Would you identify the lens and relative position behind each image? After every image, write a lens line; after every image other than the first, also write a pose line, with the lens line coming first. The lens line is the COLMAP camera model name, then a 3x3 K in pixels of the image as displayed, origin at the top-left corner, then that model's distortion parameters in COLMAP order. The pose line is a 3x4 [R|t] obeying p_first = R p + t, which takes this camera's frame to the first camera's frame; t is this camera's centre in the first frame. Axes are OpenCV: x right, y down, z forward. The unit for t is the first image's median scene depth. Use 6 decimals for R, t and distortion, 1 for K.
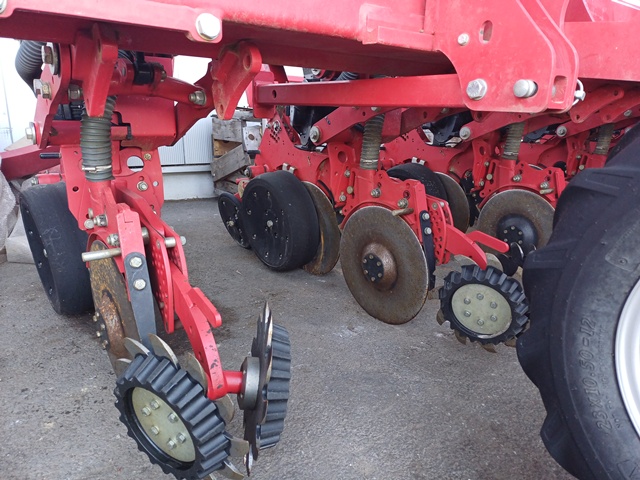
lens RADIAL K [[455.9, 0, 316.8], [0, 455.9, 239.1], [0, 0, 1]] dist [0.014565, -0.003680]
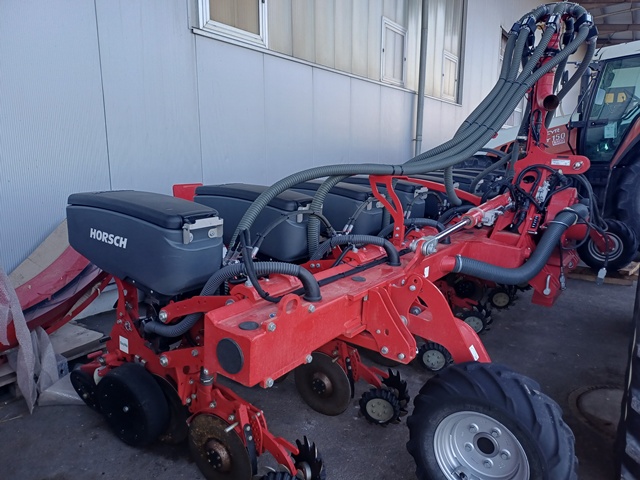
lens RADIAL K [[455.9, 0, 321.3], [0, 455.9, 235.8], [0, 0, 1]] dist [0.014565, -0.003680]
pose [[0.943735, -0.043123, 0.327879, -0.531439], [0.064680, 0.996382, -0.055125, -0.524520], [-0.324315, 0.073231, 0.943110, -0.921117]]
